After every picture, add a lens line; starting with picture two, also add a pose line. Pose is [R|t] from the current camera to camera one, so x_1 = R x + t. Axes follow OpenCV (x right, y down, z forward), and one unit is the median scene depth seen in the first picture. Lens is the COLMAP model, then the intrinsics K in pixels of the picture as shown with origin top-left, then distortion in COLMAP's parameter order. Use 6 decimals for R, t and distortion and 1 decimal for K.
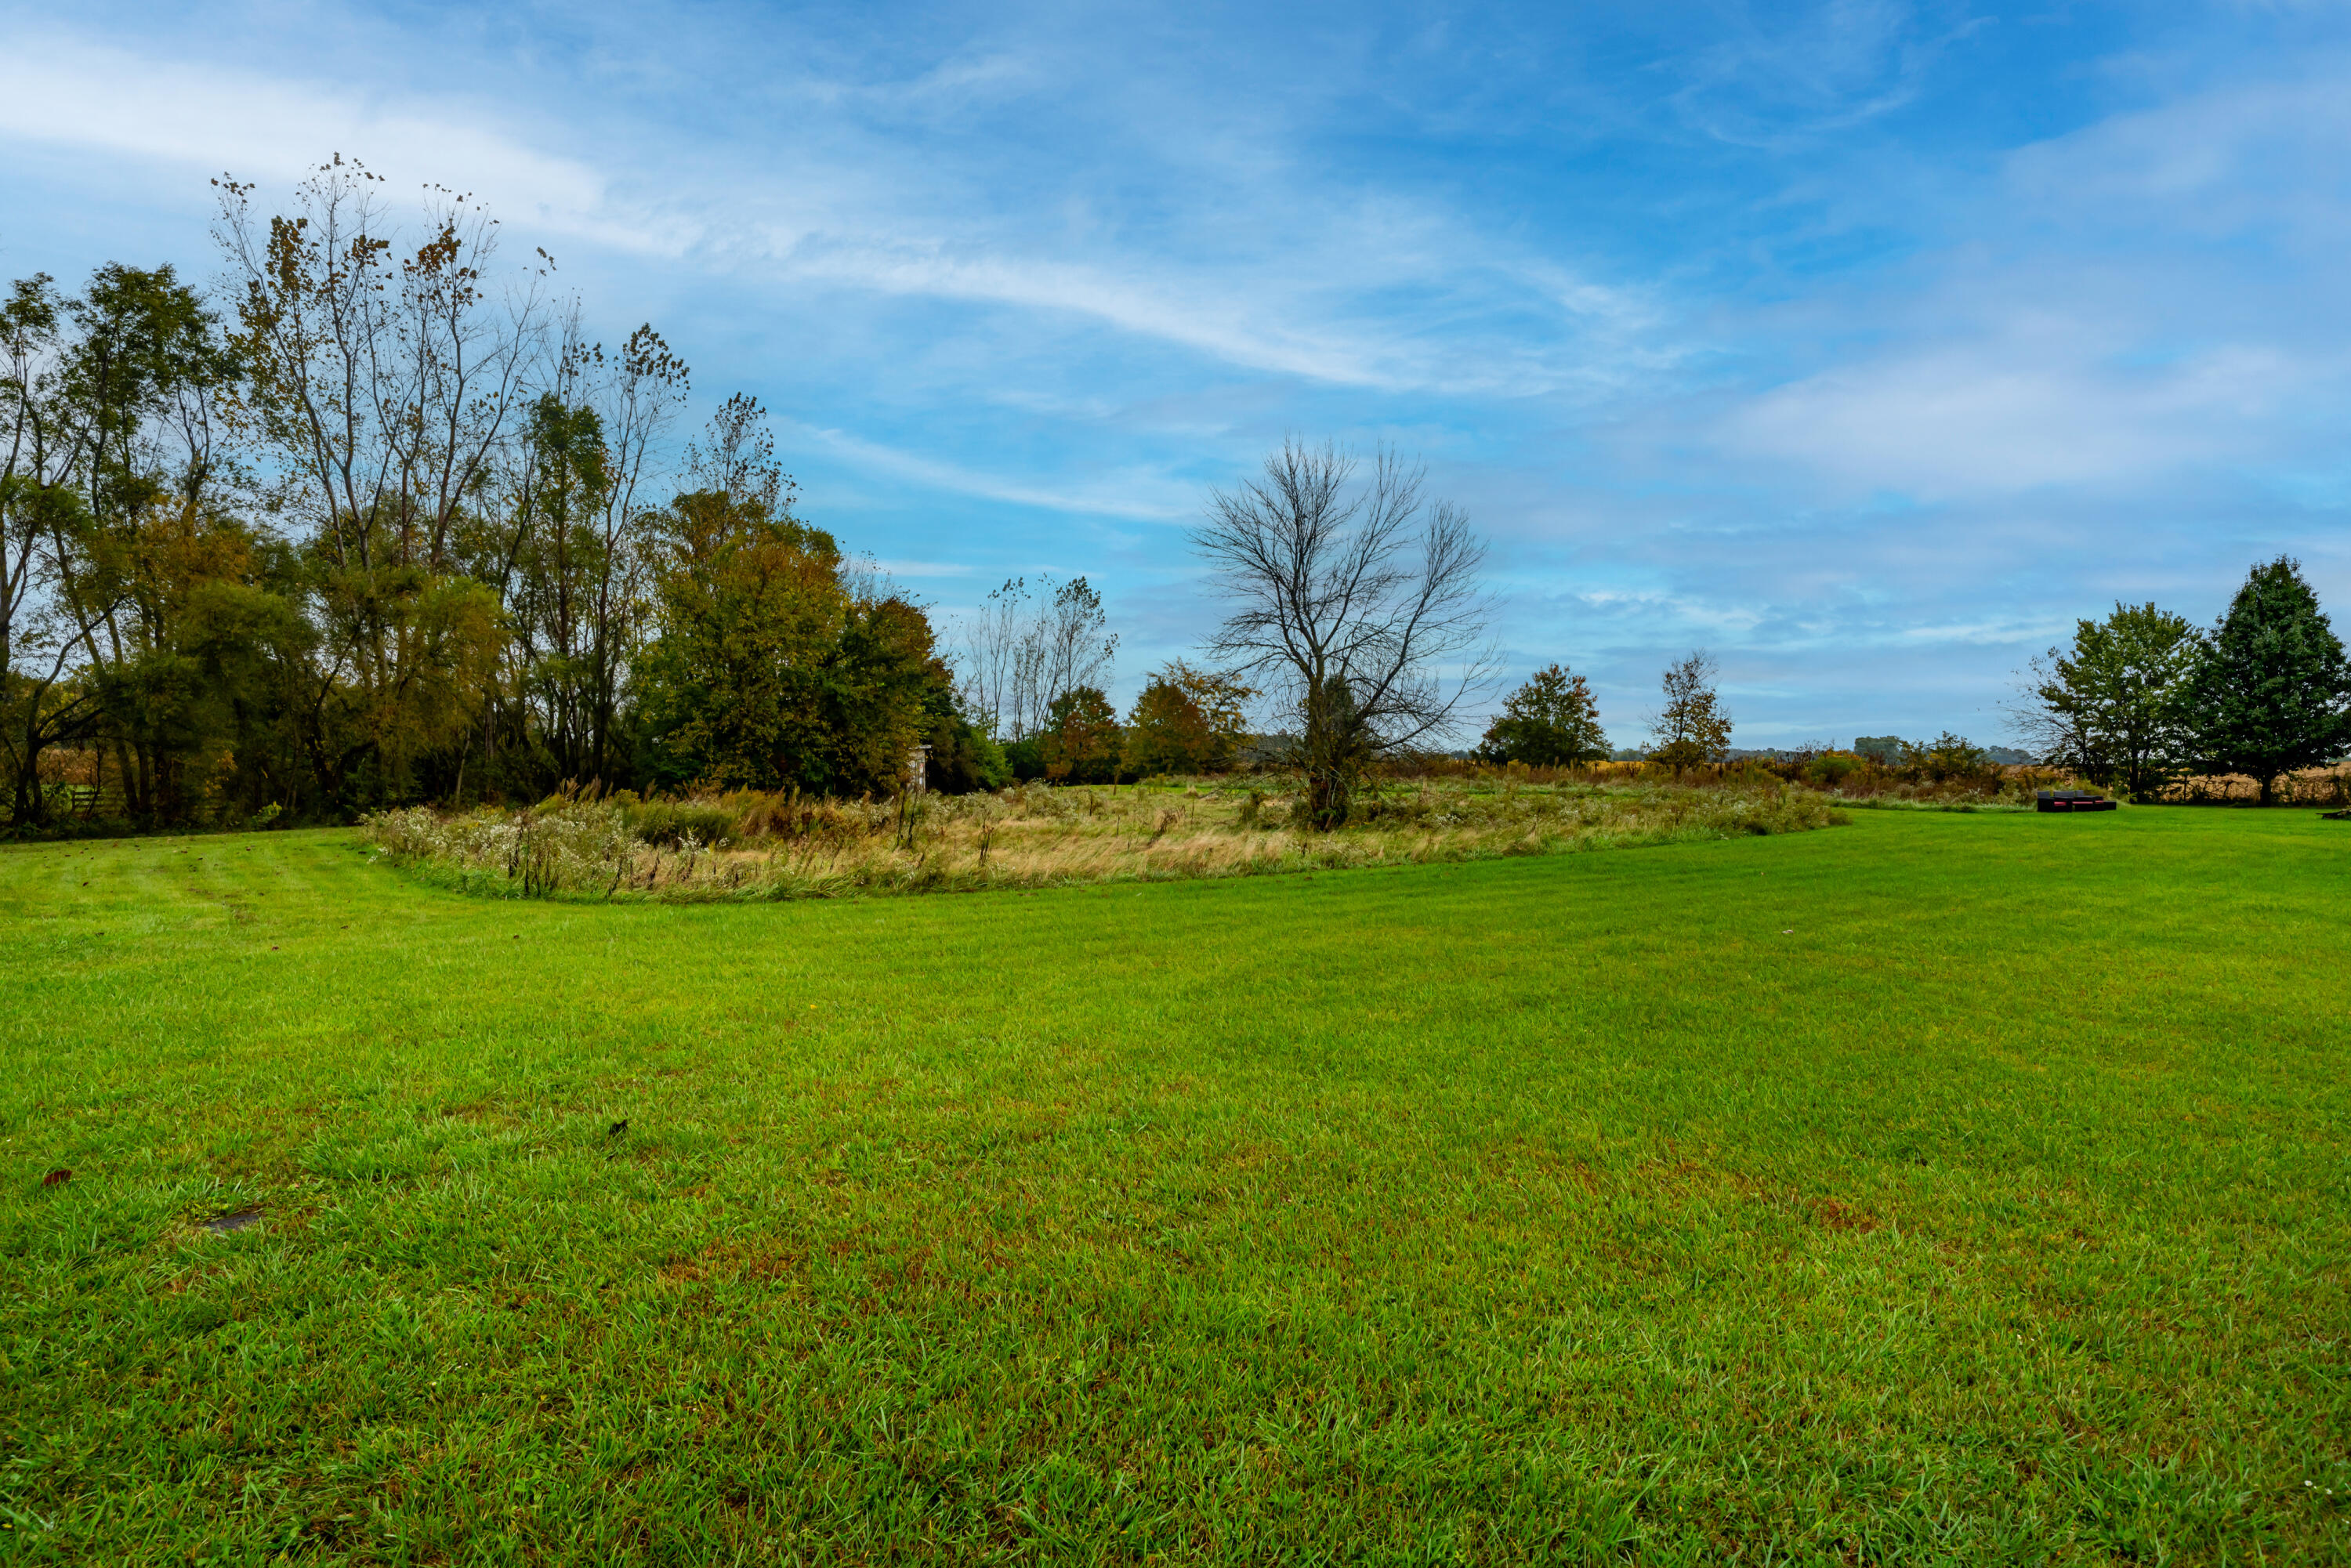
lens RADIAL K [[1184.6, 0, 1176.7], [0, 1184.6, 762.1], [0, 0, 1]] dist [0.000388, 0.001200]
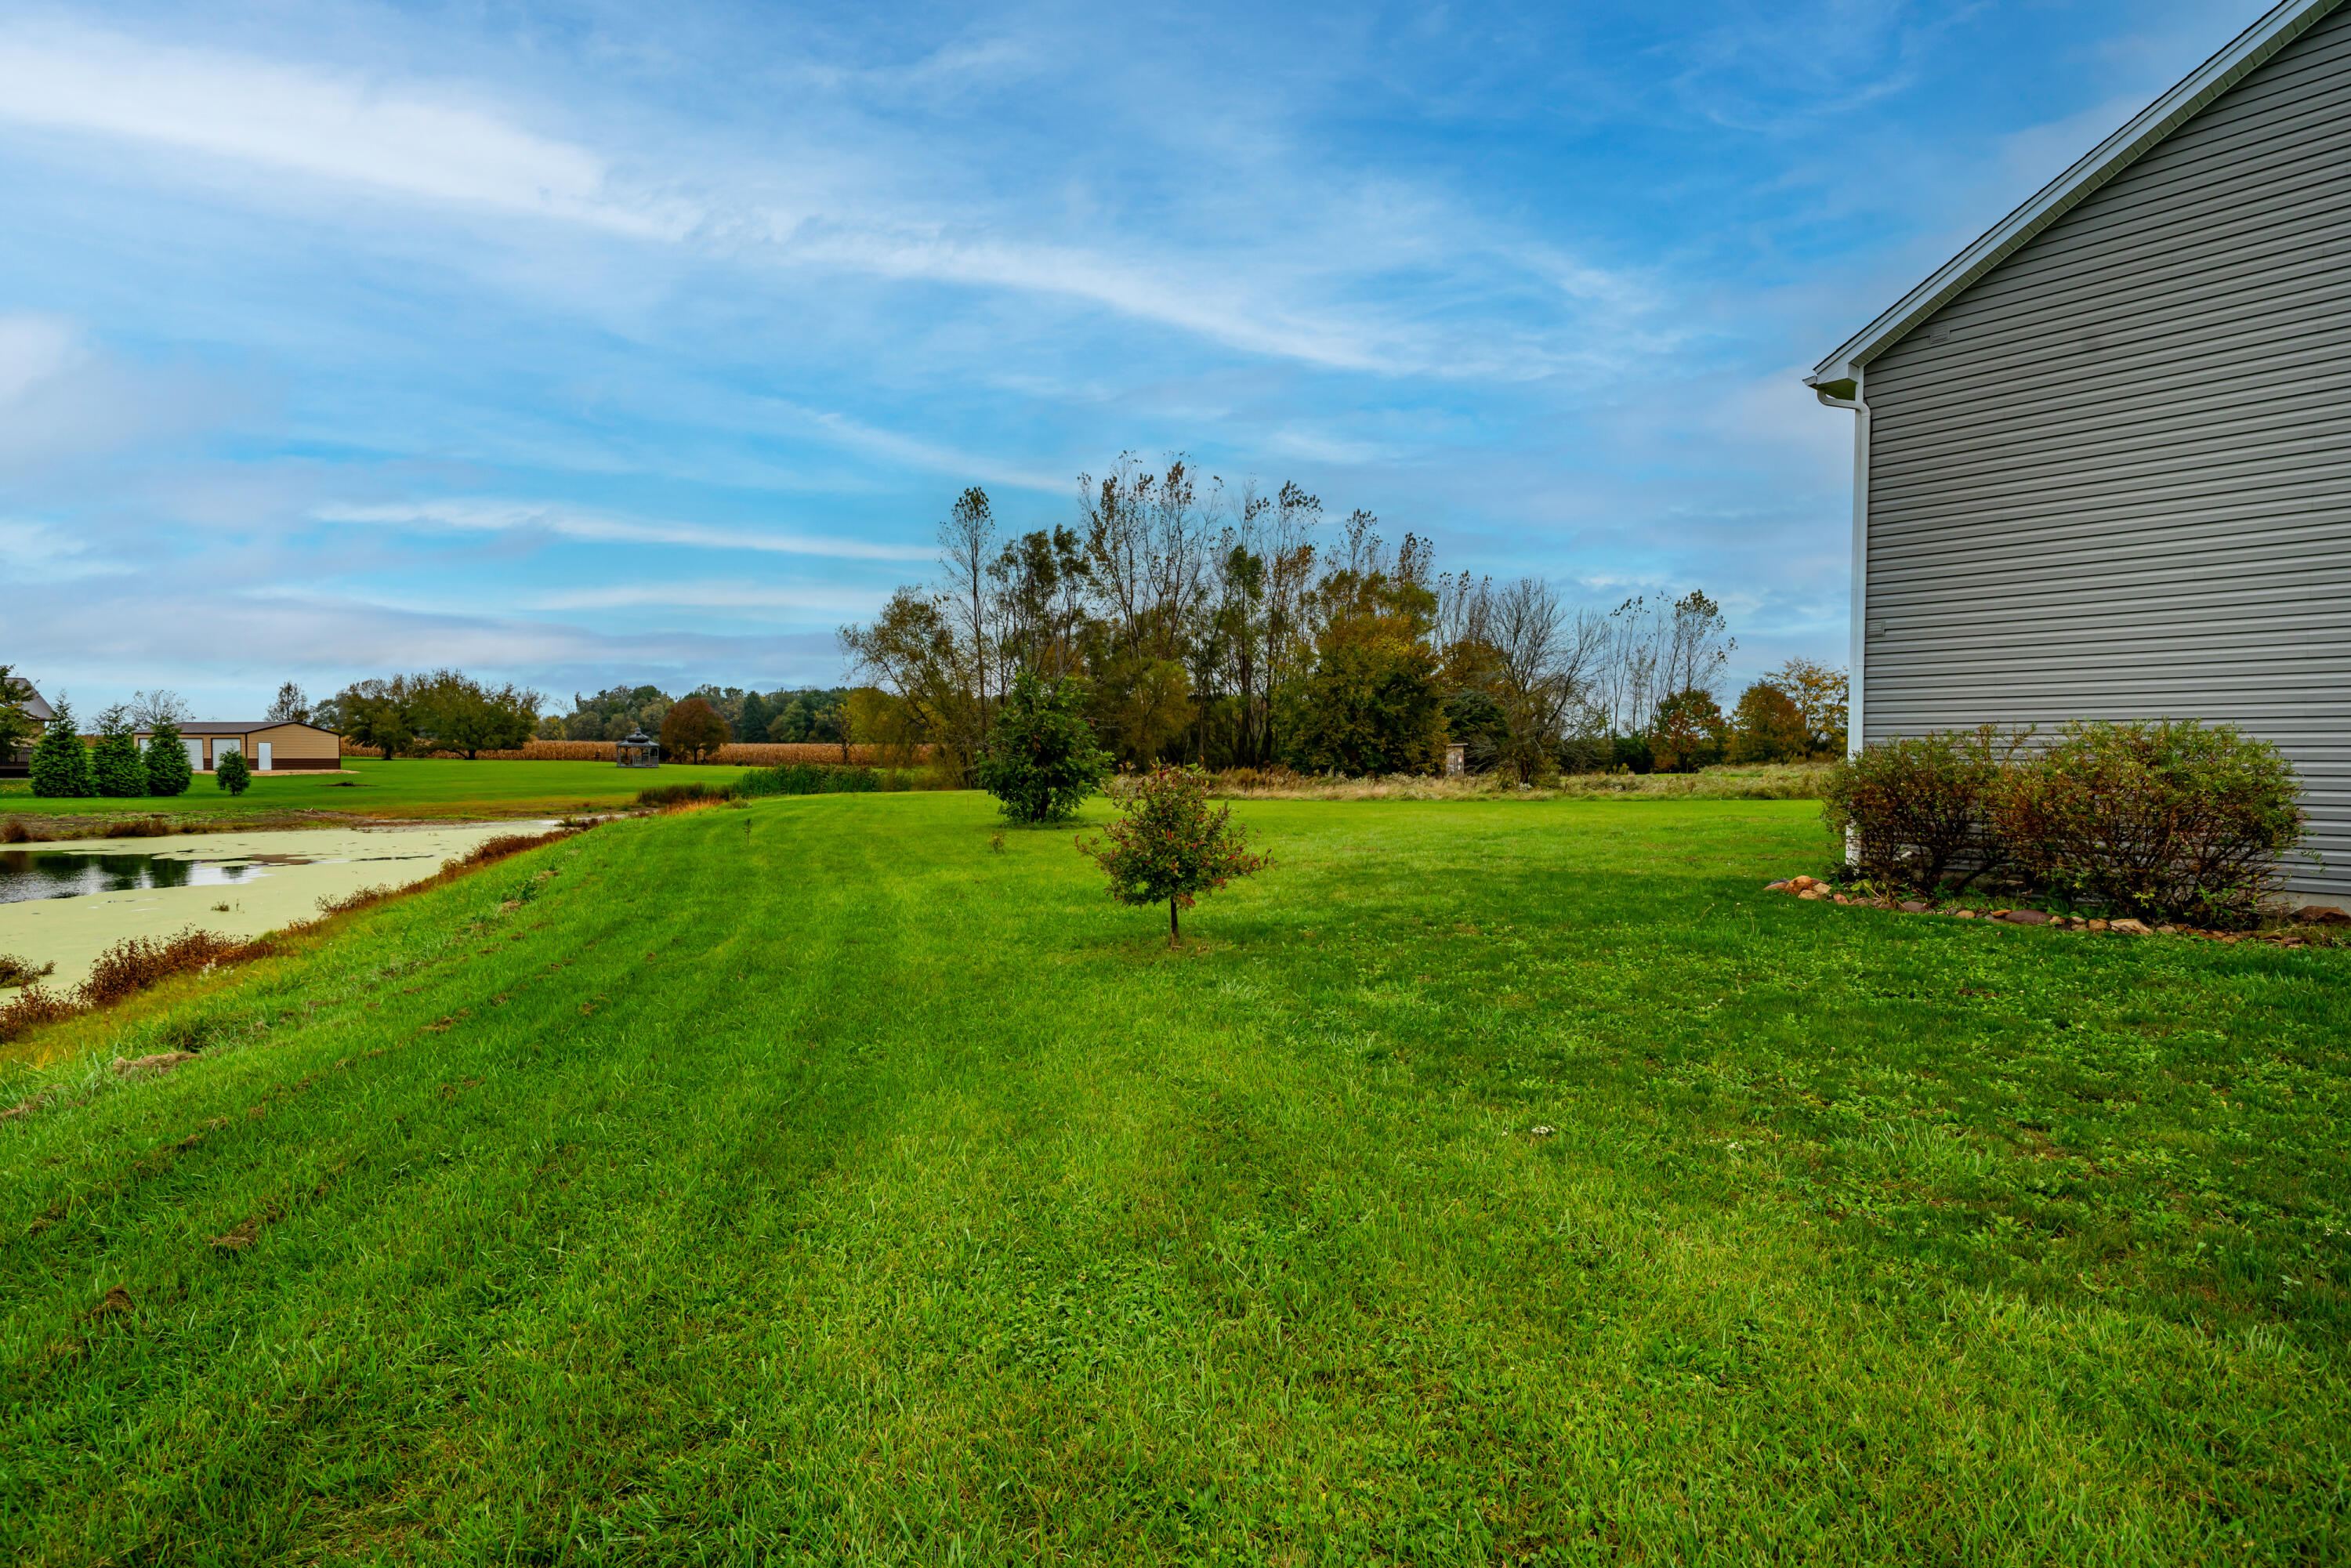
lens RADIAL K [[1184.6, 0, 1170.7], [0, 1184.6, 765.4], [0, 0, 1]] dist [0.000388, 0.001200]
pose [[0.789443, 0.003968, -0.613811, 0.337771], [0.000853, 0.999971, 0.007561, 0.001592], [0.613823, -0.006492, 0.789417, -0.309660]]
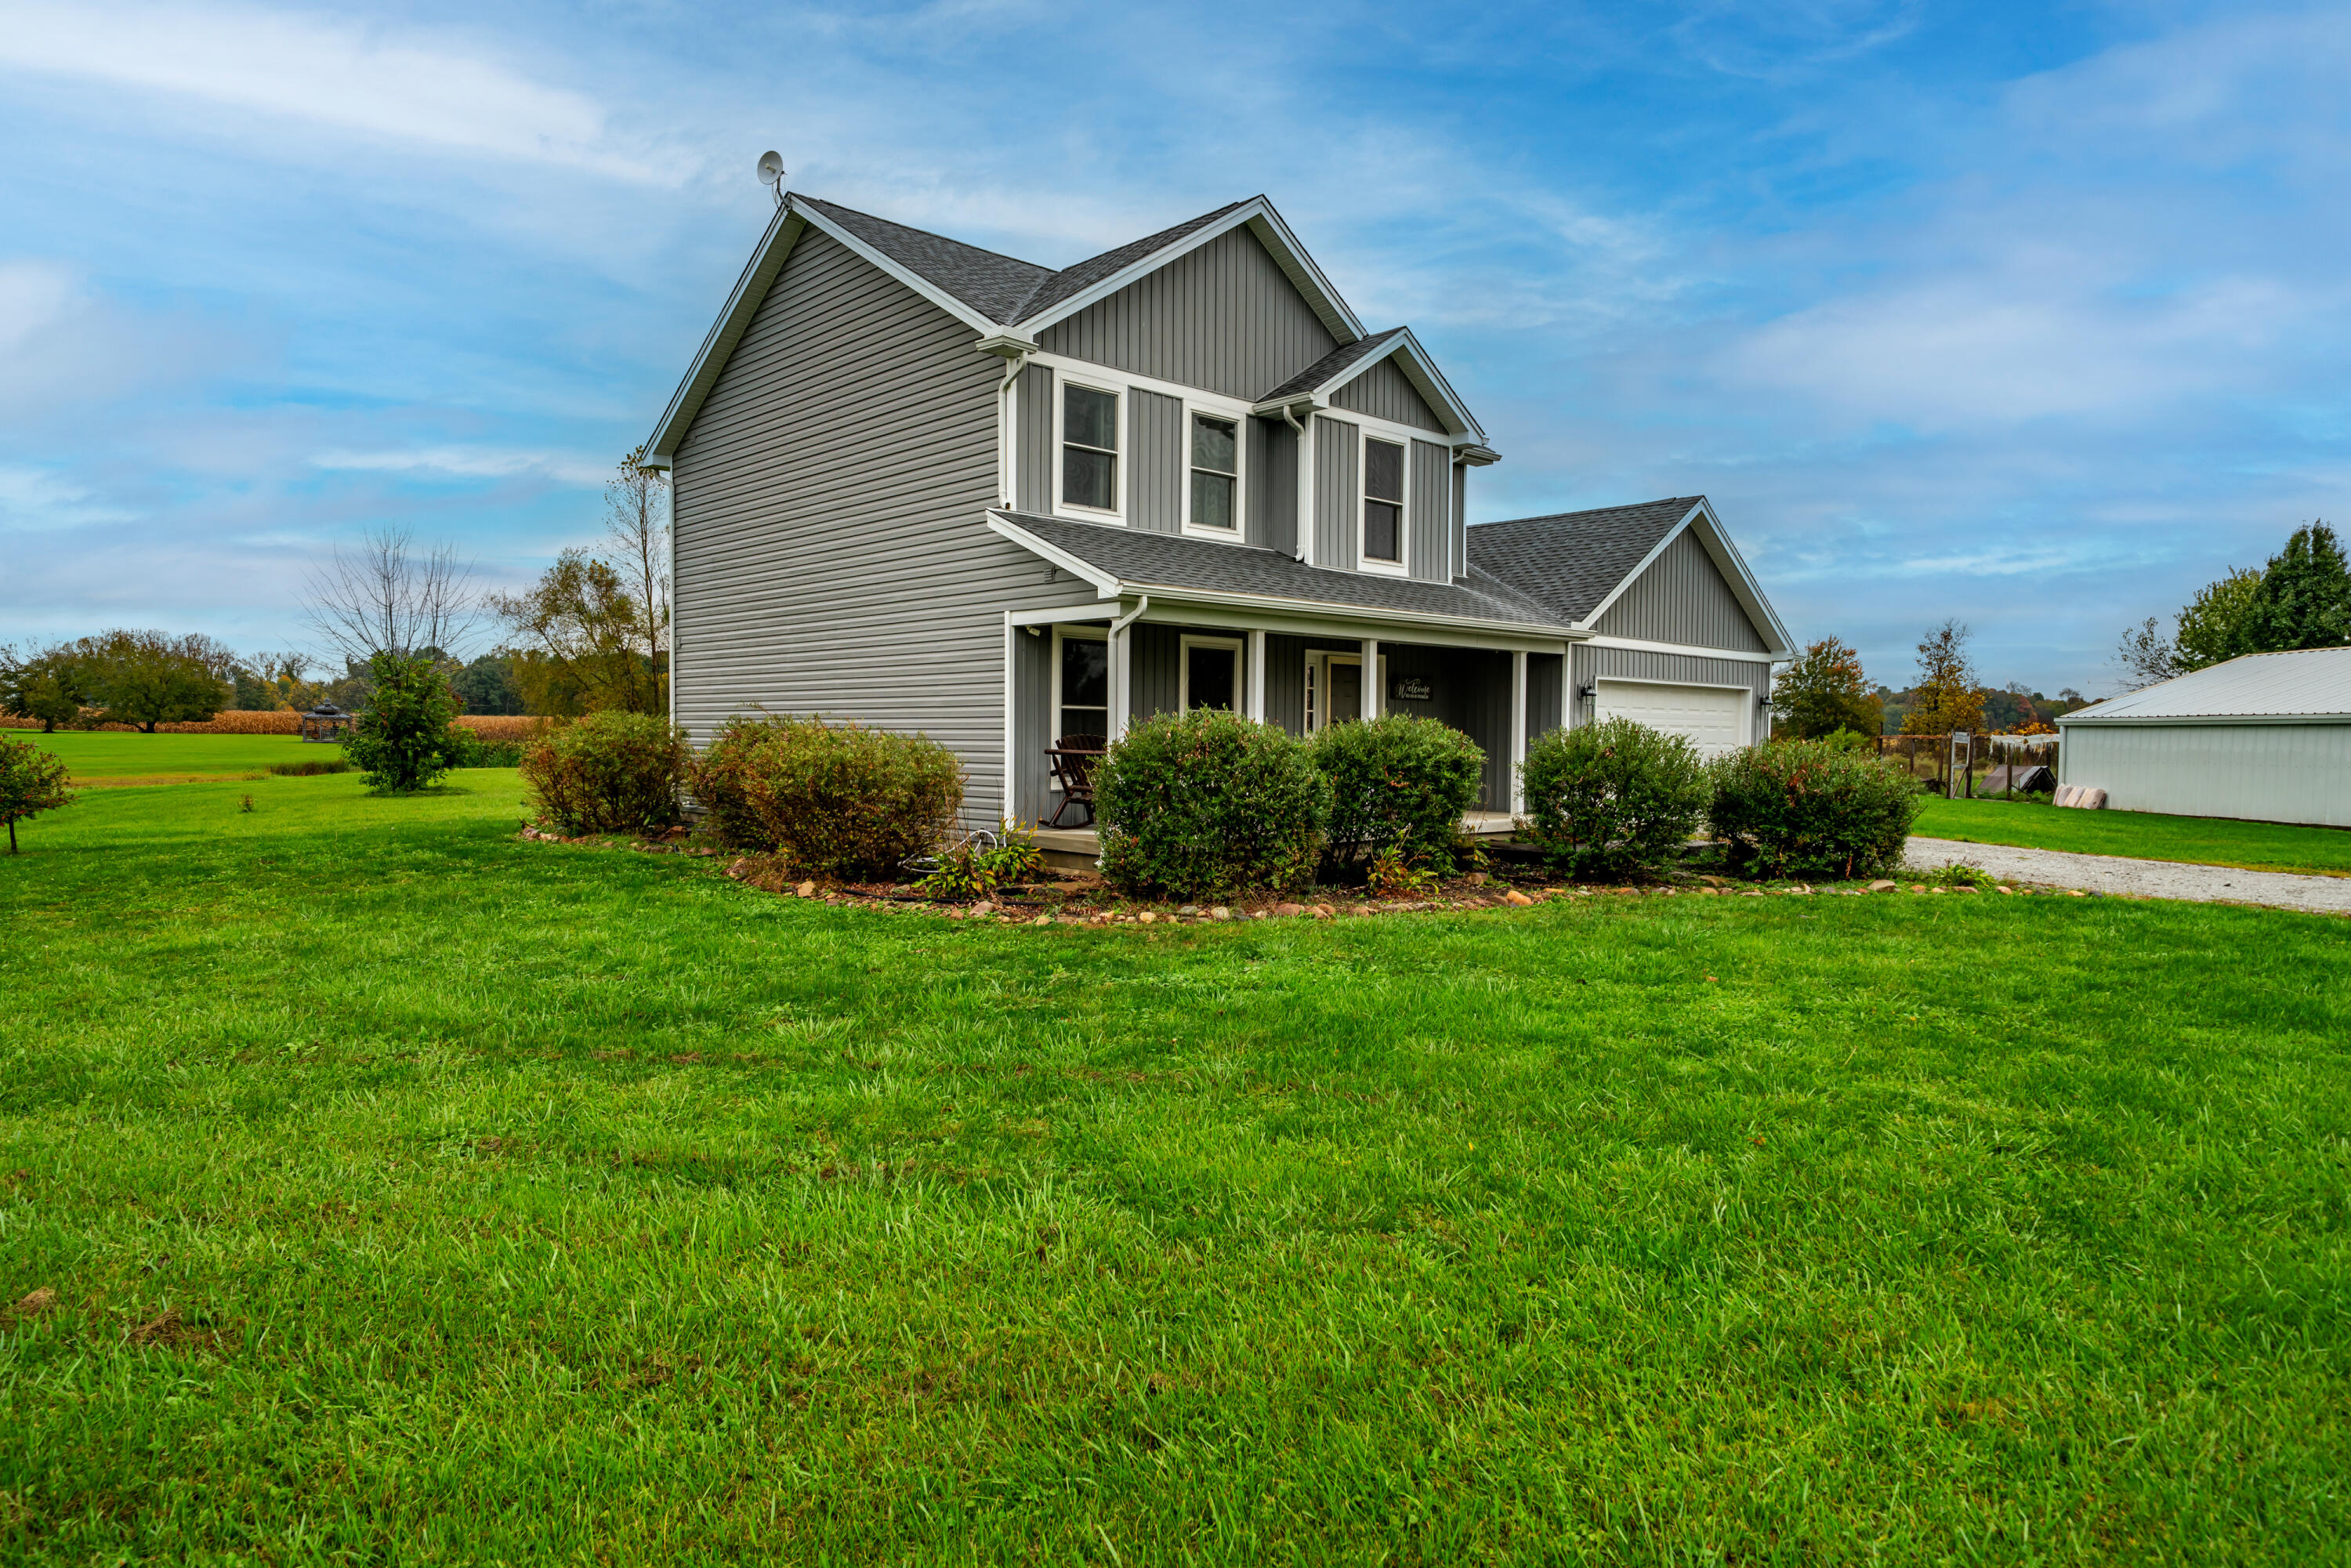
lens RADIAL K [[1367.3, 0, 1163.1], [0, 1367.3, 775.1], [0, 0, 1]] dist [-0.003959, 0.000644]
pose [[0.827460, 0.020377, -0.561155, 0.544586], [-0.004124, 0.999535, 0.030216, 0.001384], [0.561510, -0.022688, 0.827159, -0.281583]]
